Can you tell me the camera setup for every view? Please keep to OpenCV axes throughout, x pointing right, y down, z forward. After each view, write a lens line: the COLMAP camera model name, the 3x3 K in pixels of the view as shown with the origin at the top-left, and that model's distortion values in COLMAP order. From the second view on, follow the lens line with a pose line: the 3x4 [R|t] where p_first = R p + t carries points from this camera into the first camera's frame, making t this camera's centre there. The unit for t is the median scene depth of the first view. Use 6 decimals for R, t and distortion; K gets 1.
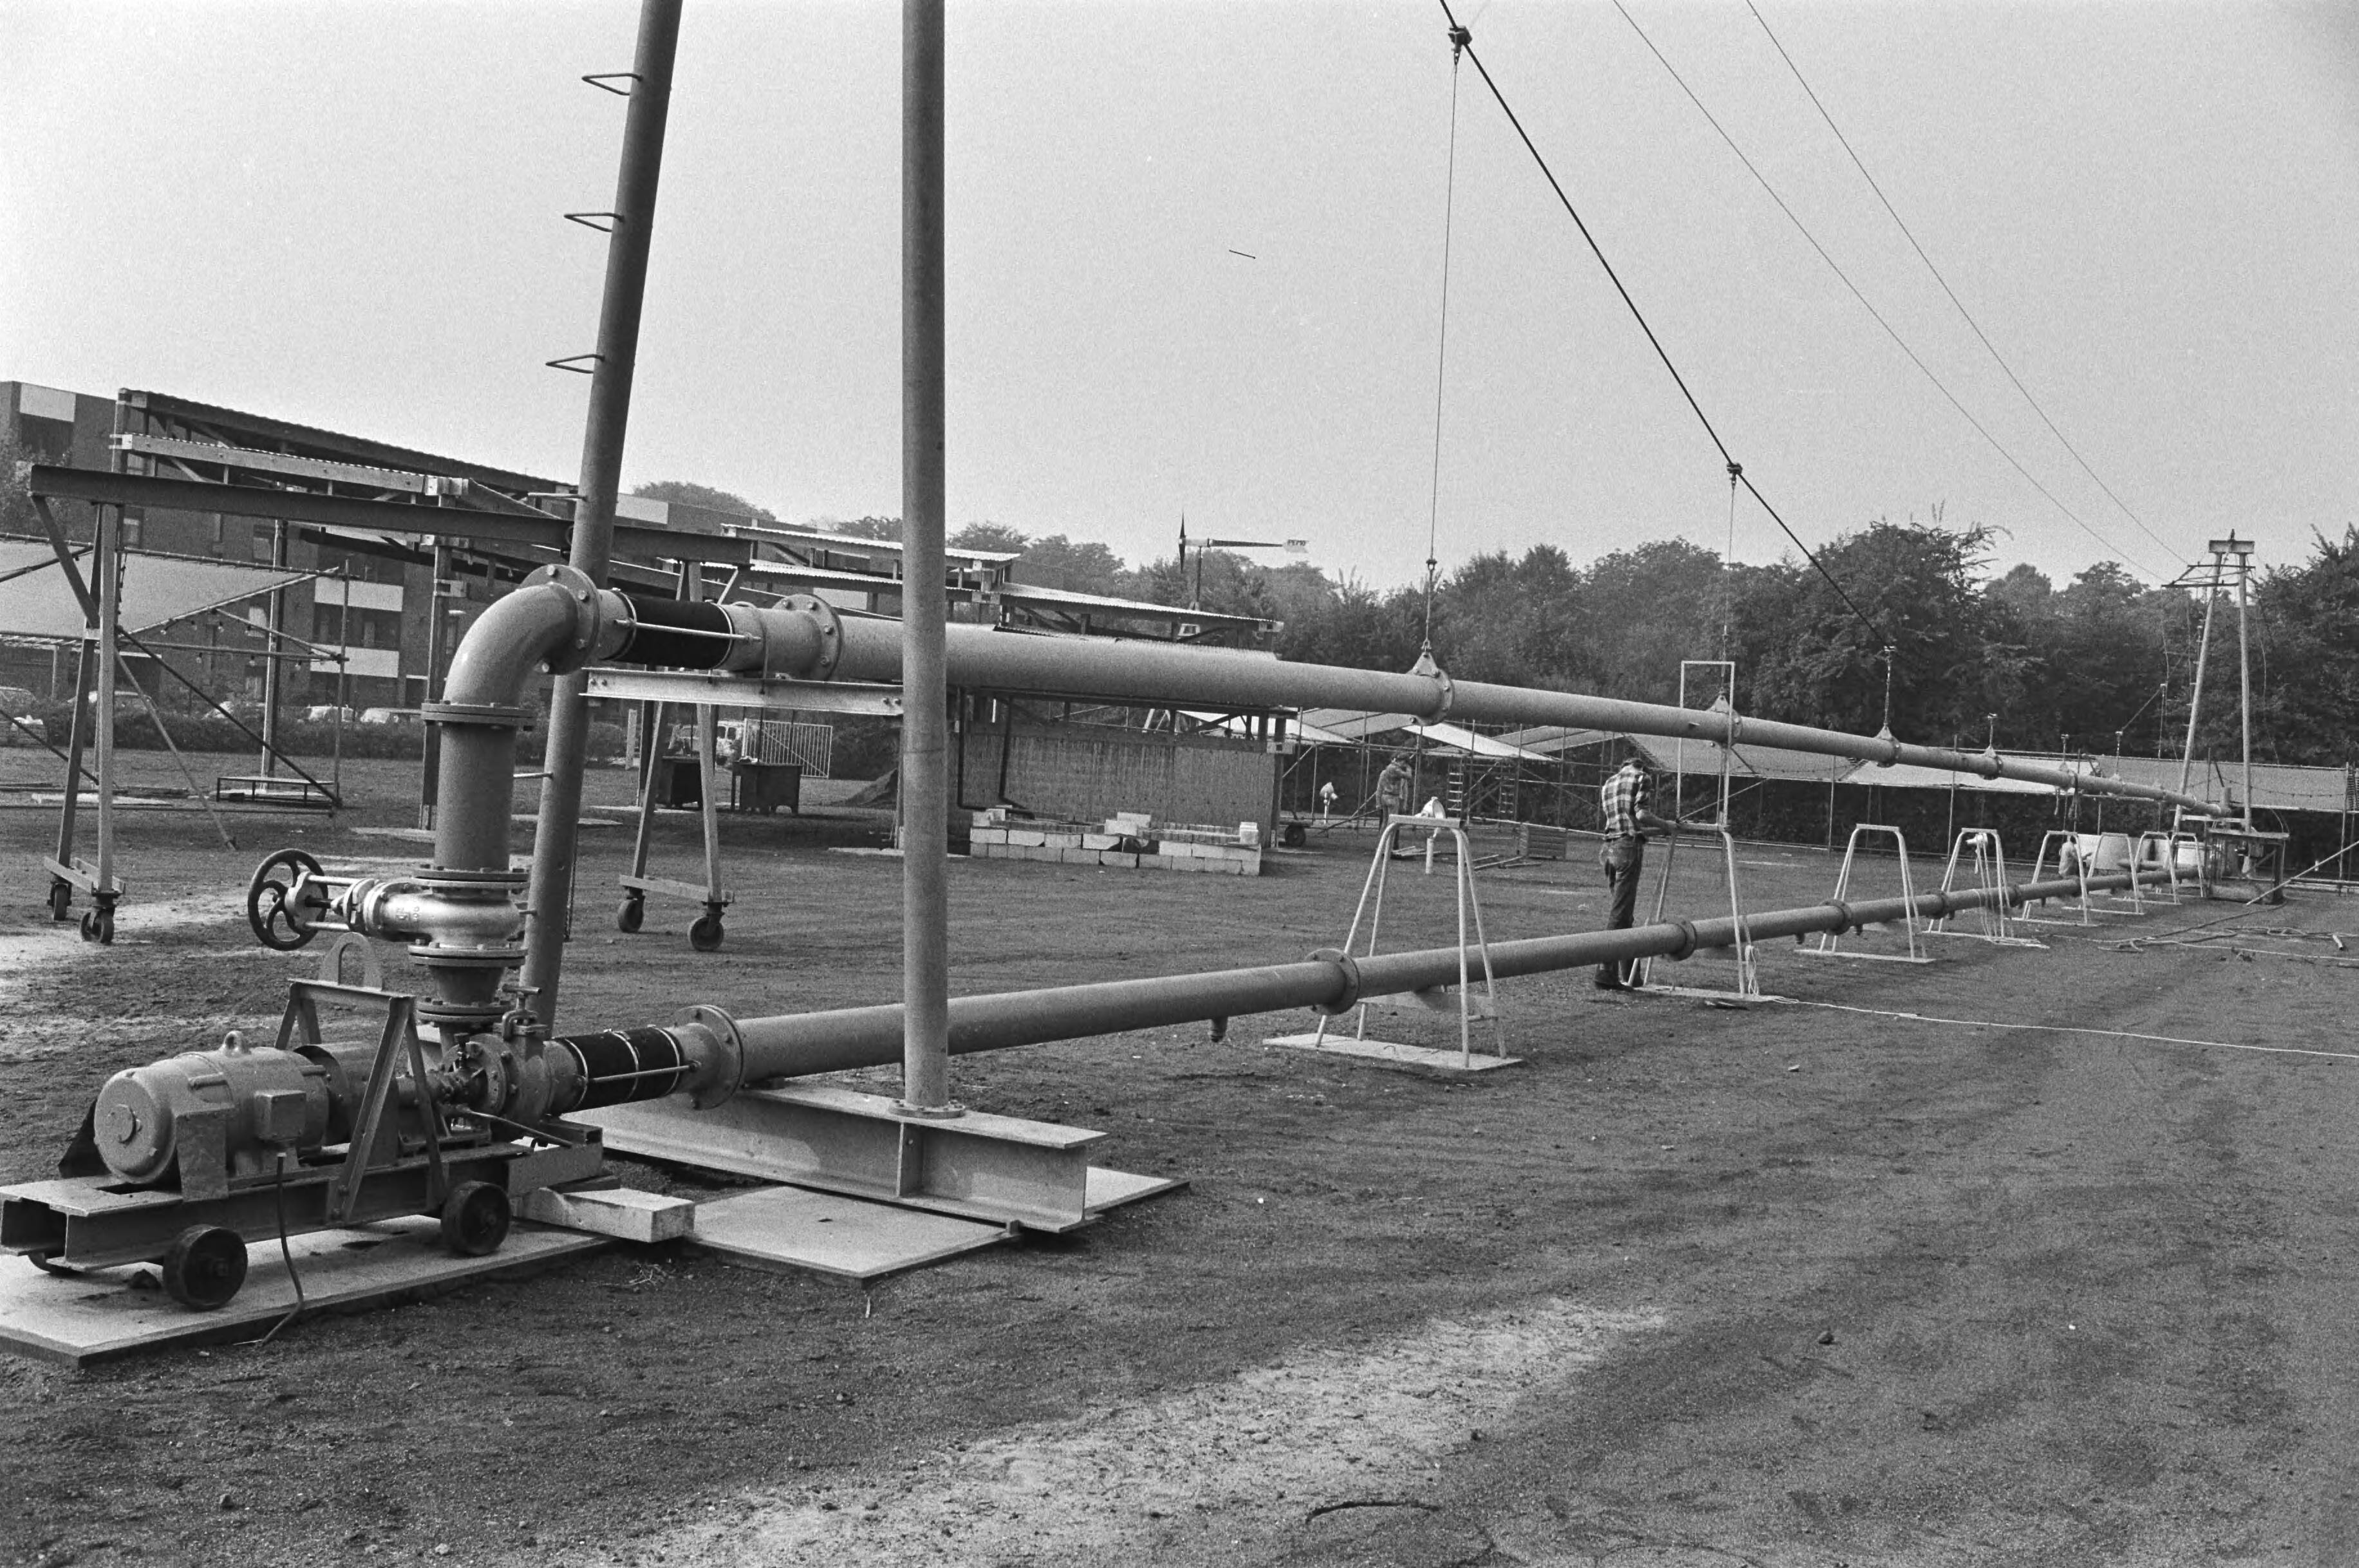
lens RADIAL K [[2400.6, 0, 1179.5], [0, 2400.6, 784.0], [0, 0, 1]] dist [-0.096258, 0.146172]
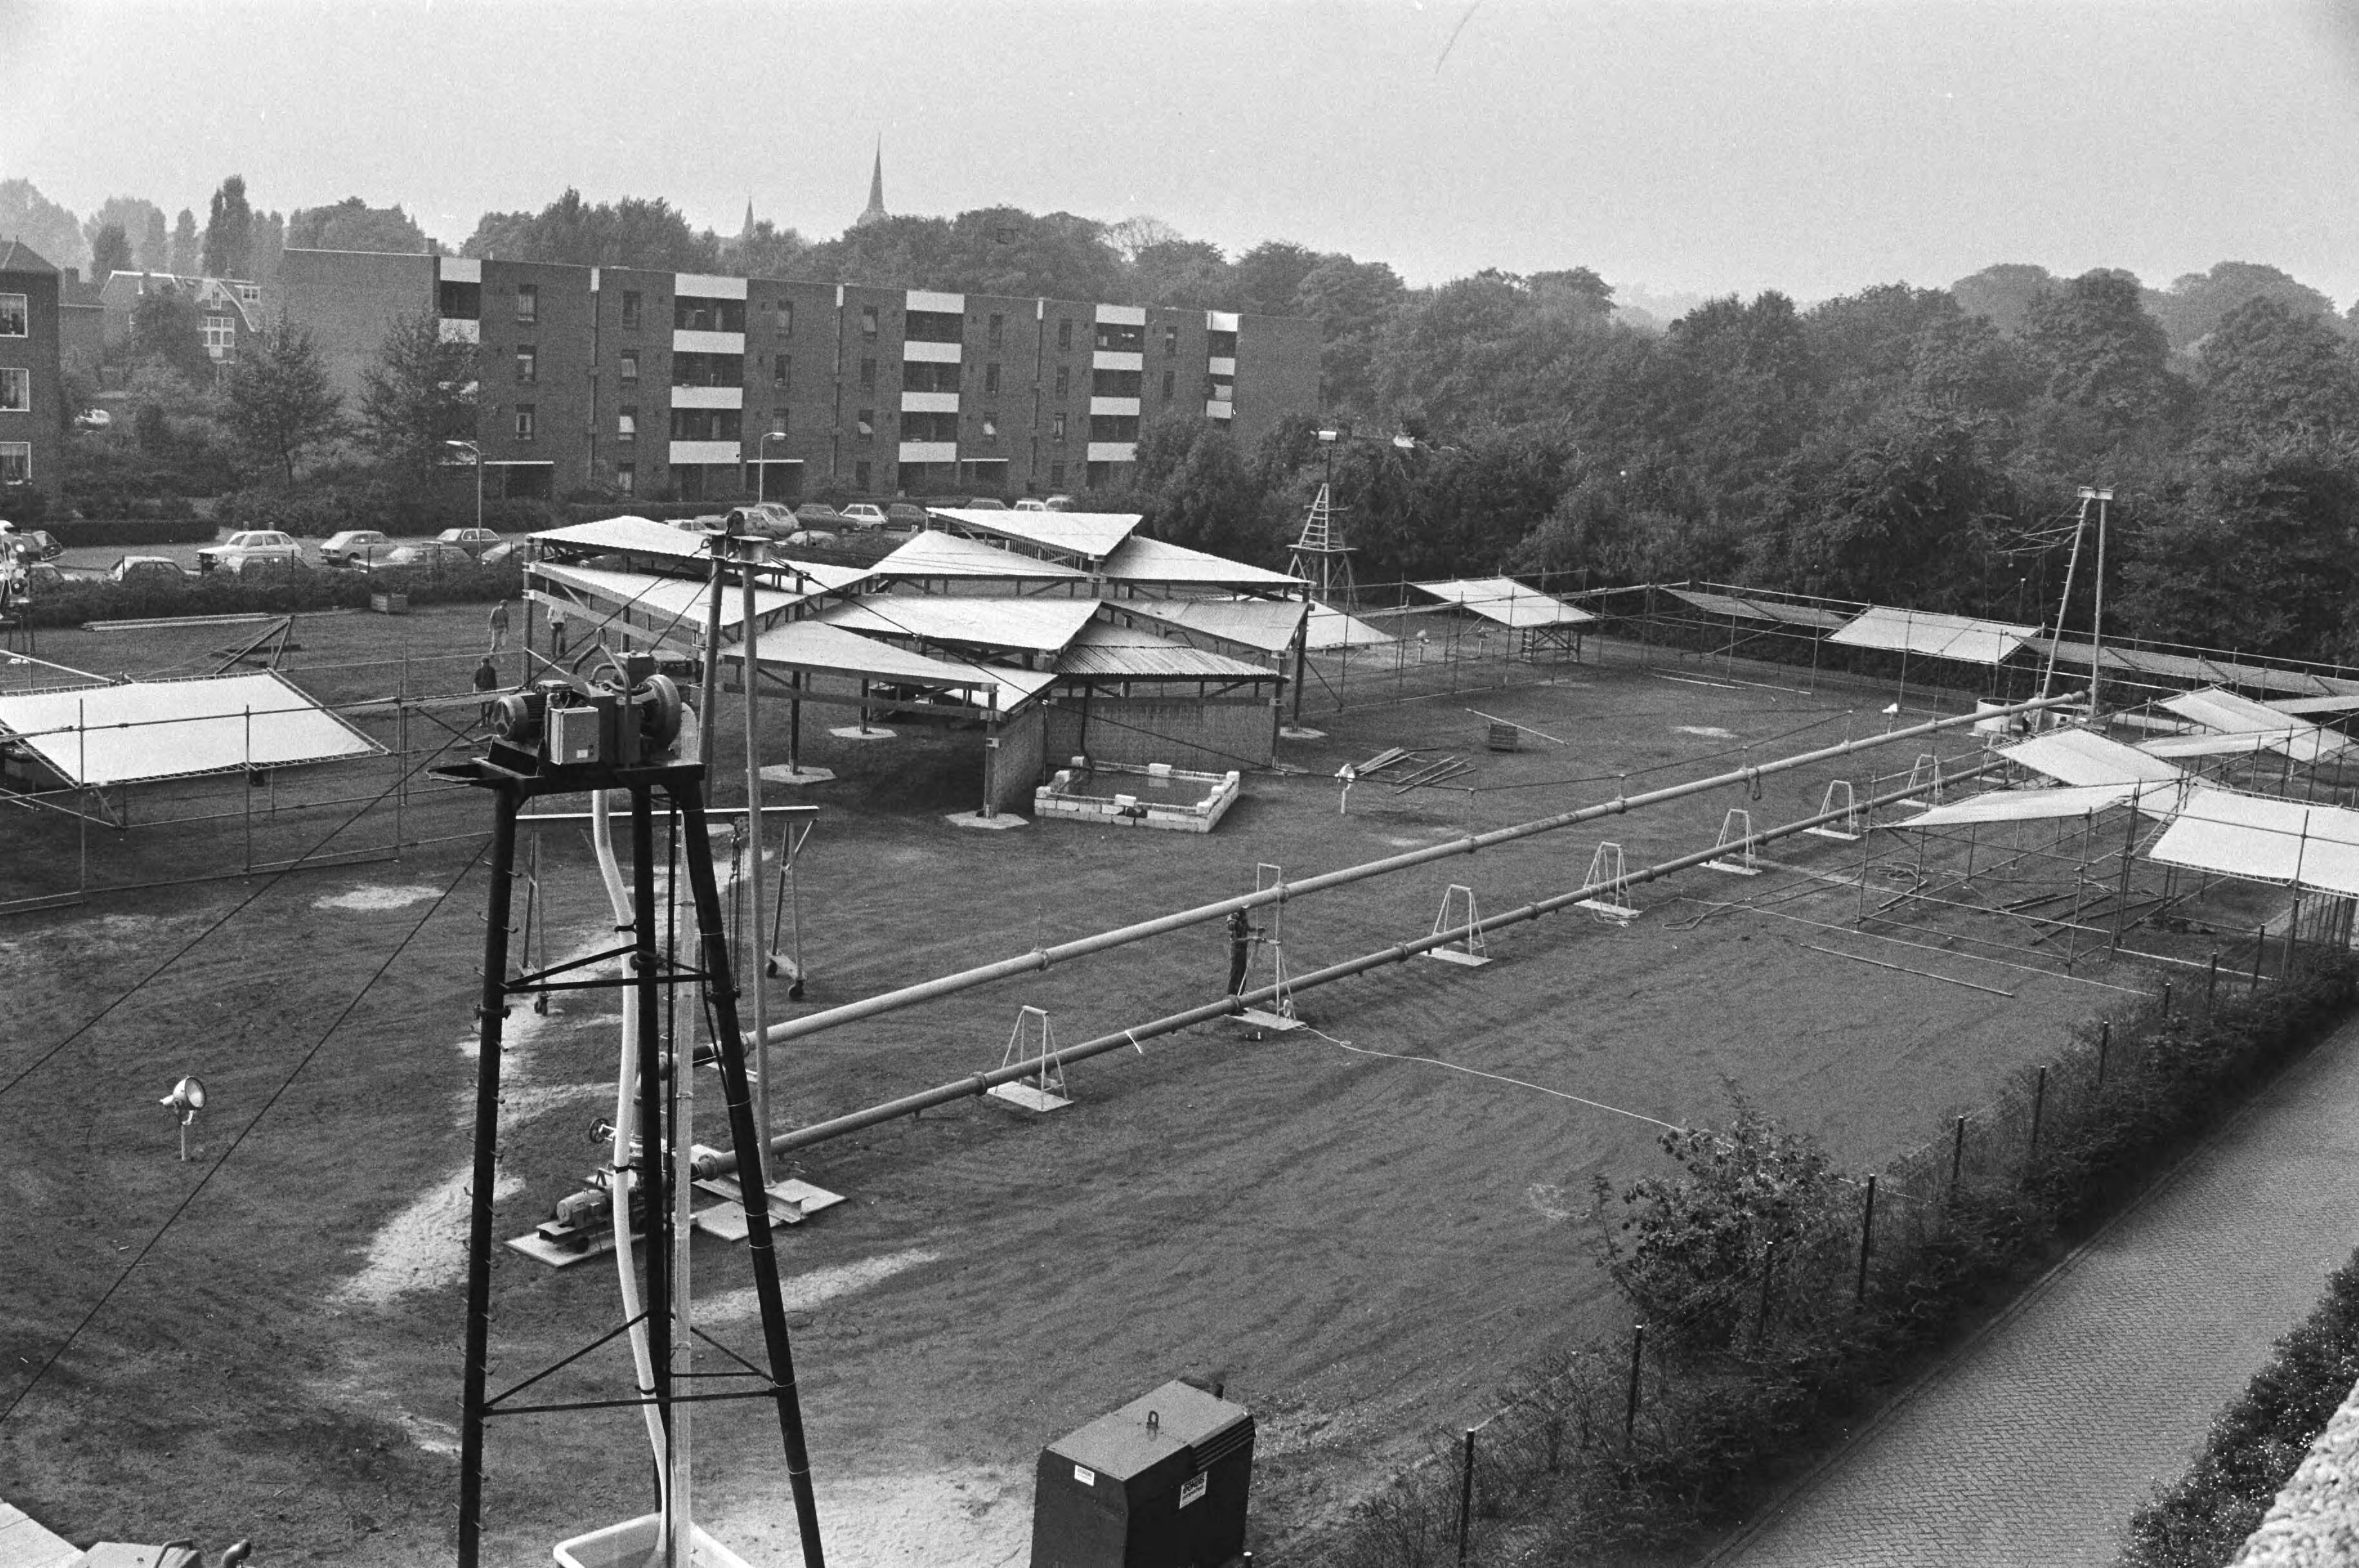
lens RADIAL K [[2400.6, 0, 1179.5], [0, 2400.6, 784.0], [0, 0, 1]] dist [-0.096258, 0.146172]
pose [[0.988320, 0.026210, -0.150119, 0.256329], [-0.001191, 0.986396, 0.164382, -0.260907], [0.152385, -0.162284, 0.974907, -0.580268]]
